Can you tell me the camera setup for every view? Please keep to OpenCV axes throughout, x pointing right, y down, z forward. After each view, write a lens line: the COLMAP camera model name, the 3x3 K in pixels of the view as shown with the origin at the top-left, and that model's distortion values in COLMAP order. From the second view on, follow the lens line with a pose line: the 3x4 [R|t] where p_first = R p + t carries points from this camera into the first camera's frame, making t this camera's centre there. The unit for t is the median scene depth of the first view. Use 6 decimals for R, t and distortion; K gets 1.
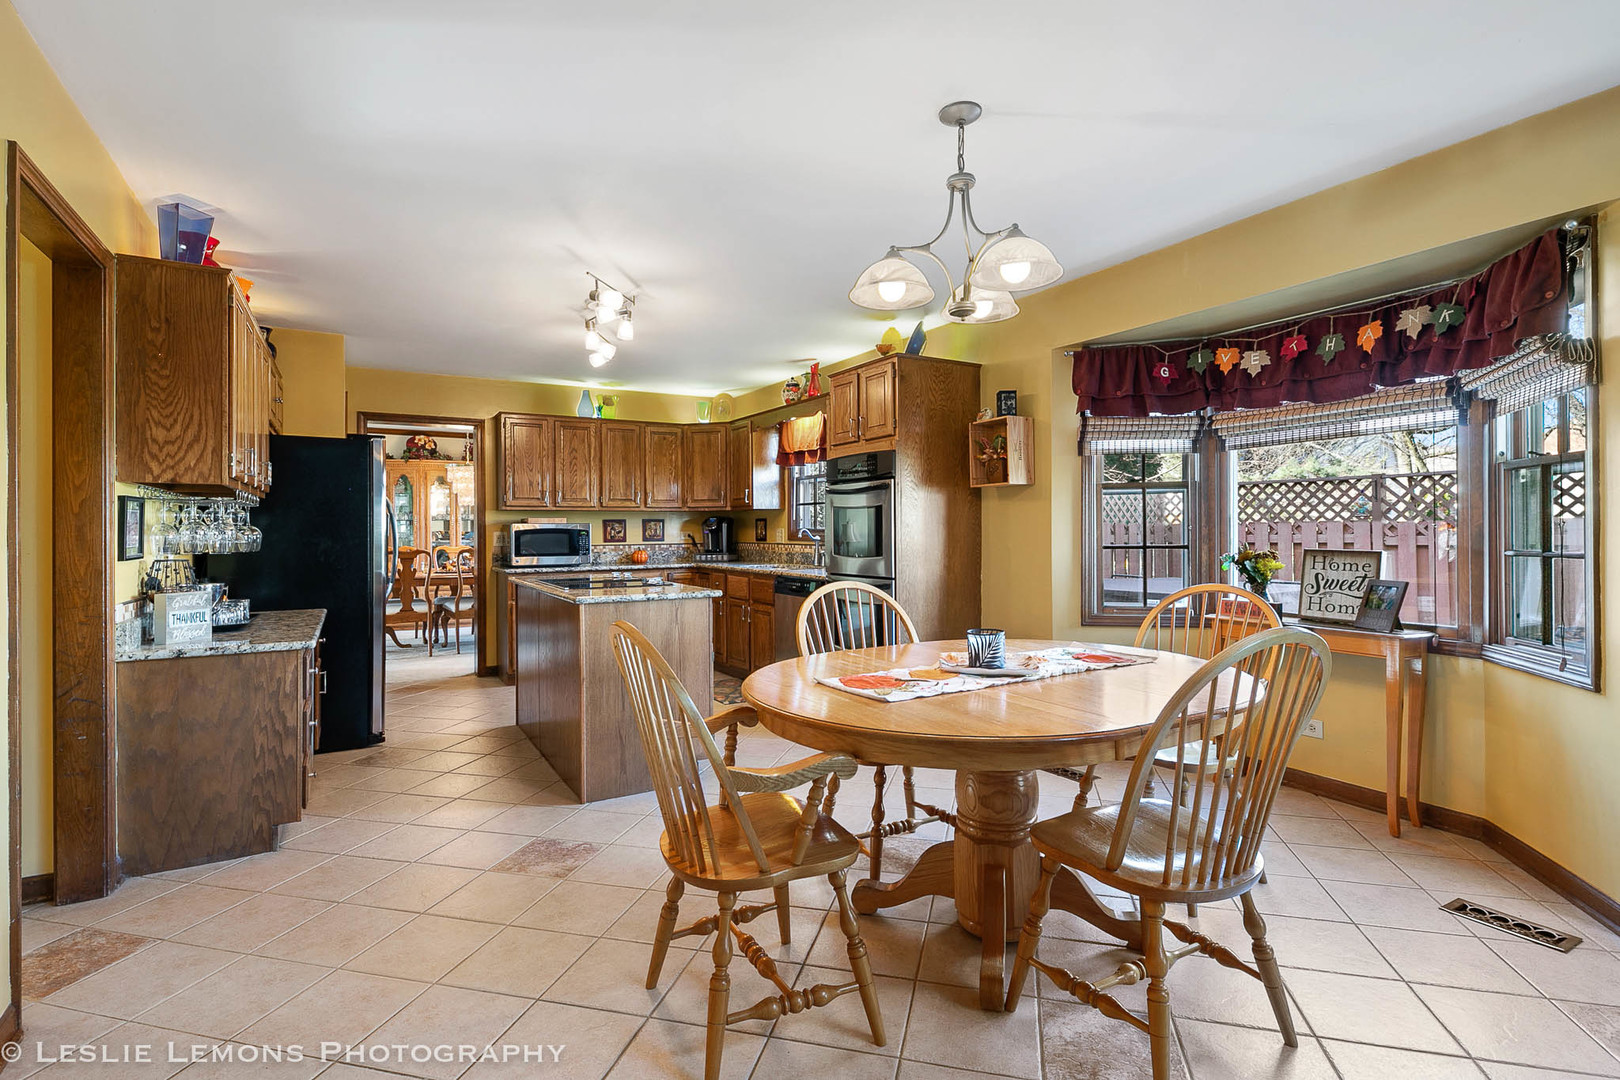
lens RADIAL K [[793.9, 0, 802.6], [0, 793.9, 534.1], [0, 0, 1]] dist [0.005768, -0.000114]
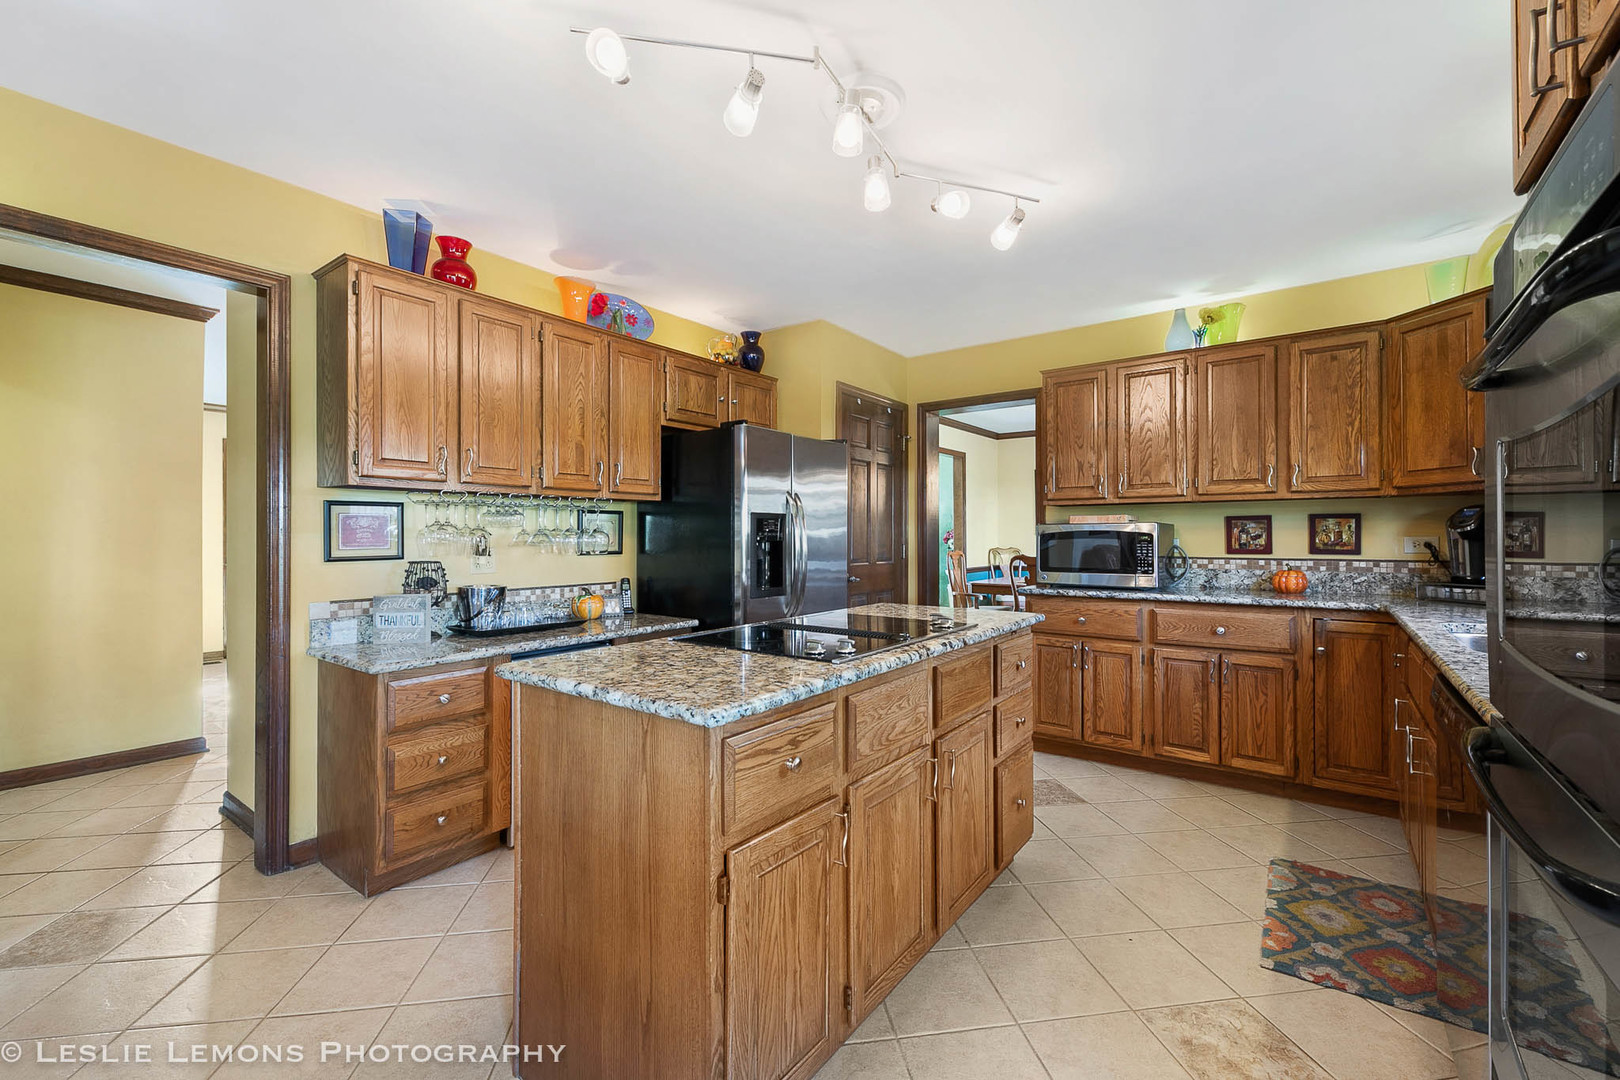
lens RADIAL K [[686.1, 0, 813.3], [0, 686.1, 534.2], [0, 0, 1]] dist [0.002083, 0.000091]
pose [[0.402829, -0.001858, -0.915274, 0.154577], [-0.005155, 0.999977, -0.004299, -0.001193], [0.915261, 0.006450, 0.402810, 0.764574]]
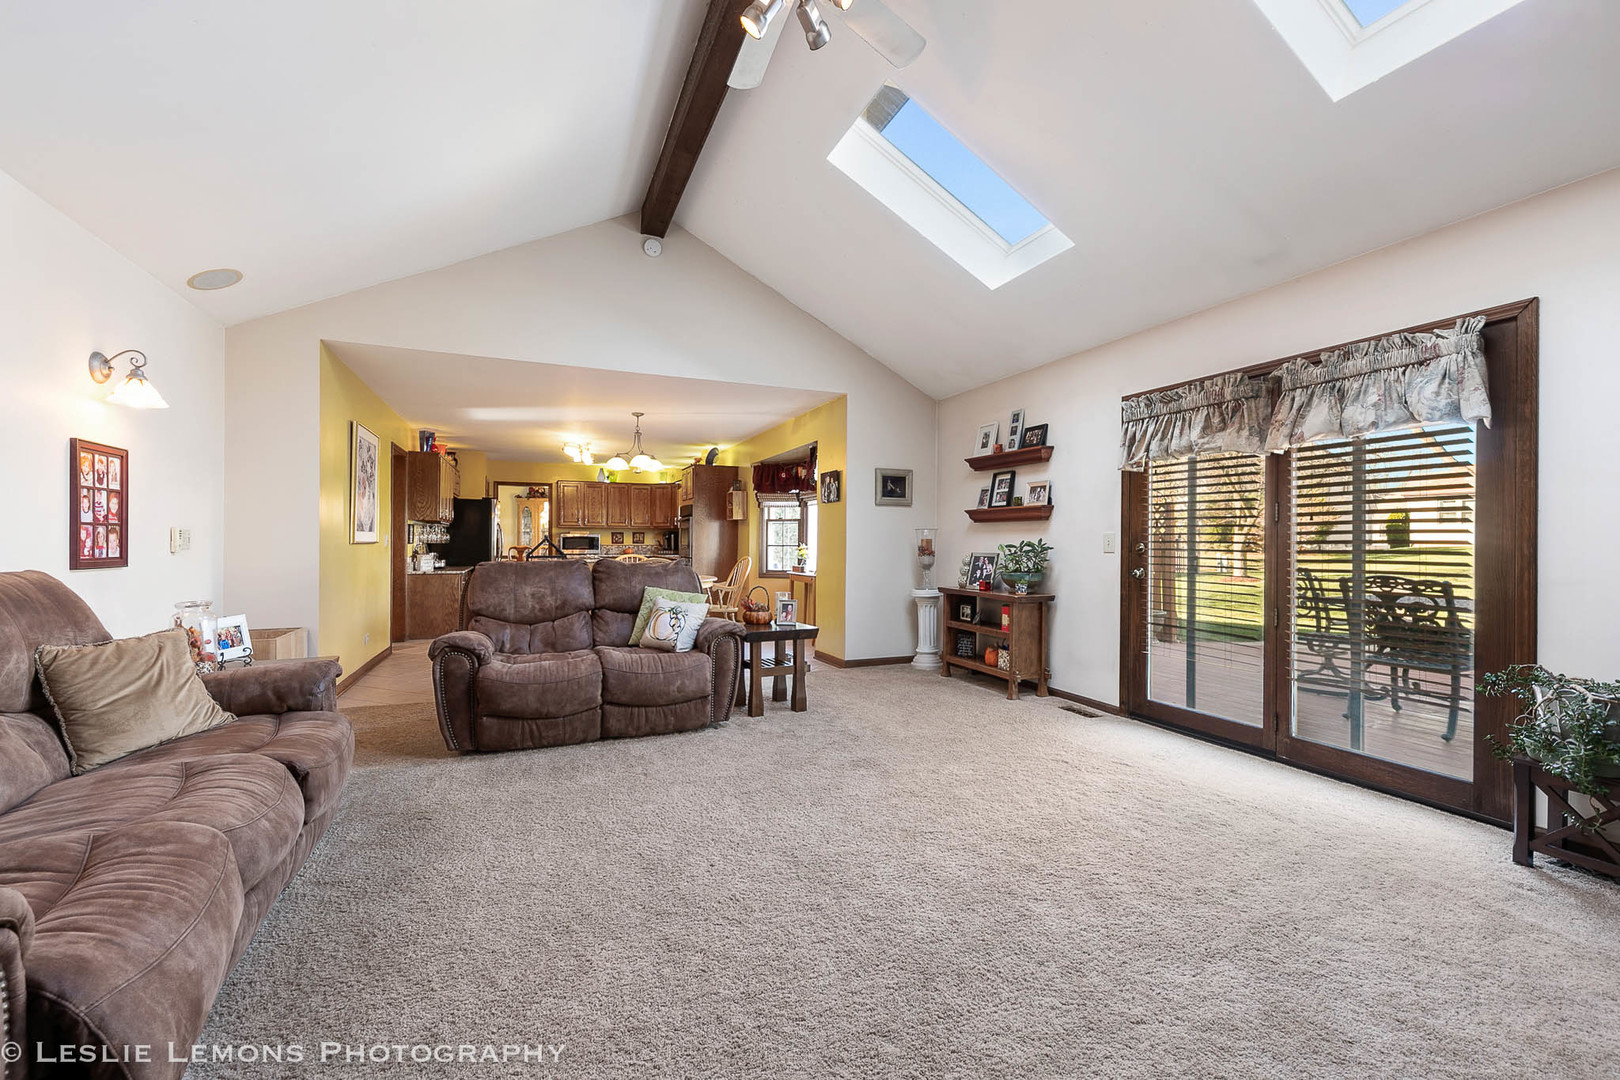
lens RADIAL K [[686.1, 0, 820.2], [0, 686.1, 543.1], [0, 0, 1]] dist [0.002083, 0.000091]
pose [[0.993404, 0.007237, -0.114438, 0.715583], [-0.007715, 0.999963, -0.003740, 0.017324], [0.114406, 0.004599, 0.993423, -1.002397]]
